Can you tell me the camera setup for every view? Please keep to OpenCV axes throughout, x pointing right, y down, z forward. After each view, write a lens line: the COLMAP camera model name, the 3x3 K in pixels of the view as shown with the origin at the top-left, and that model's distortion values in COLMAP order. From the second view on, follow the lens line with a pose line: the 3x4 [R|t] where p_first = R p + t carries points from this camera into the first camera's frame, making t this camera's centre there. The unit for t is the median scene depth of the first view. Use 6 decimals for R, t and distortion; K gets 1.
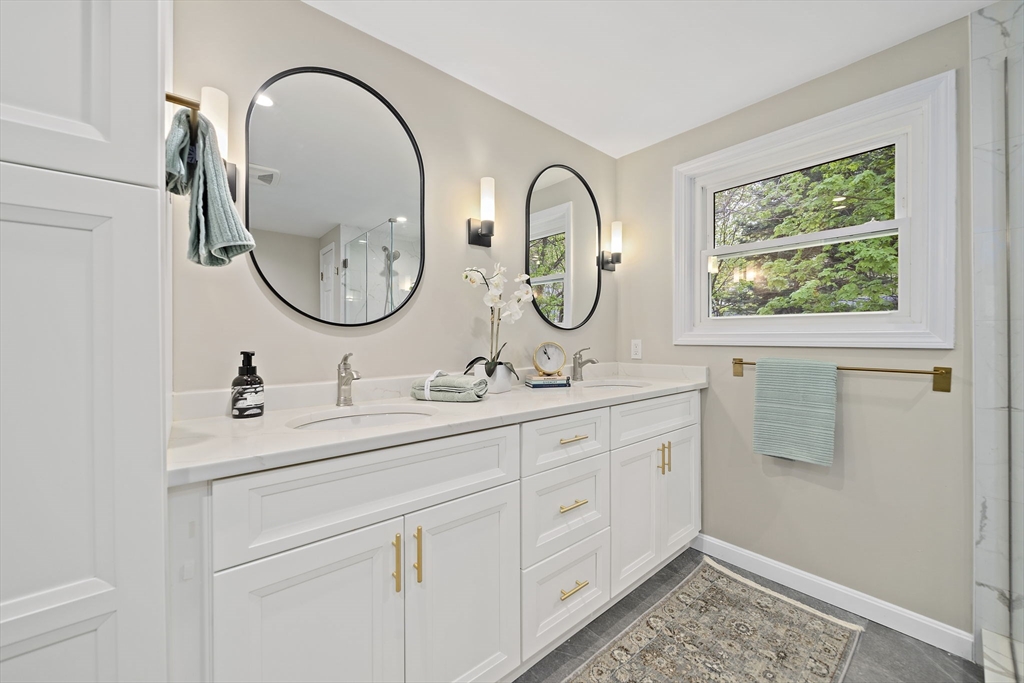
lens RADIAL K [[493.0, 0, 512.0], [0, 493.0, 341.5], [0, 0, 1]] dist [-0.019209, -0.000150]
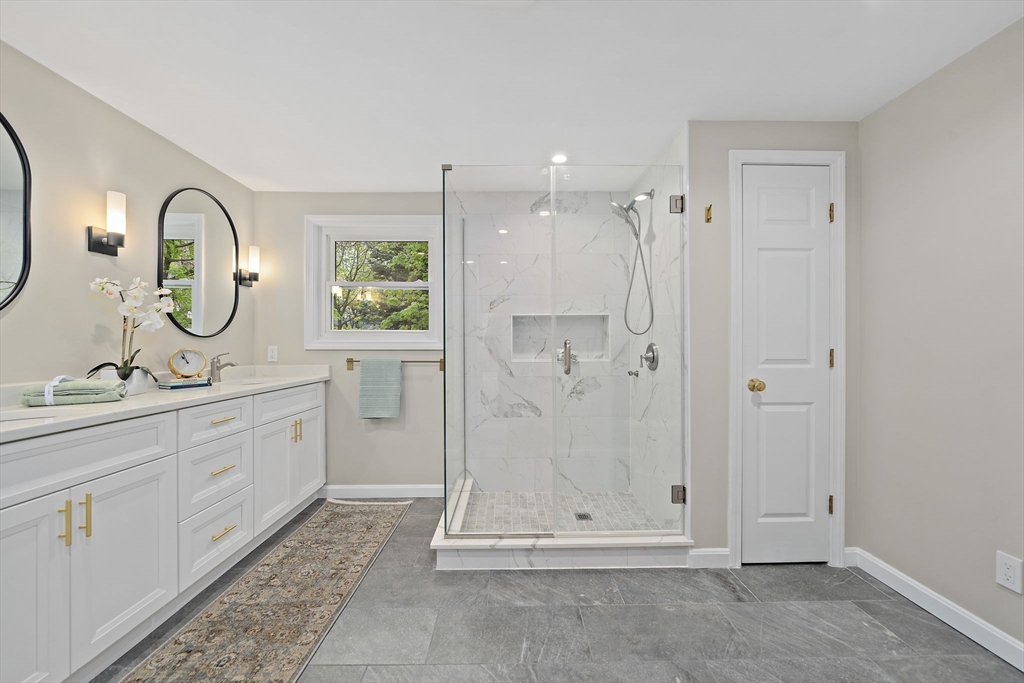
lens RADIAL K [[425.3, 0, 512.0], [0, 425.3, 341.5], [0, 0, 1]] dist [-0.000534, -0.000332]
pose [[0.721914, 0.004380, 0.691969, -0.075380], [0.005208, 0.999917, -0.011764, 0.001414], [-0.691963, 0.012096, 0.721832, -0.263480]]
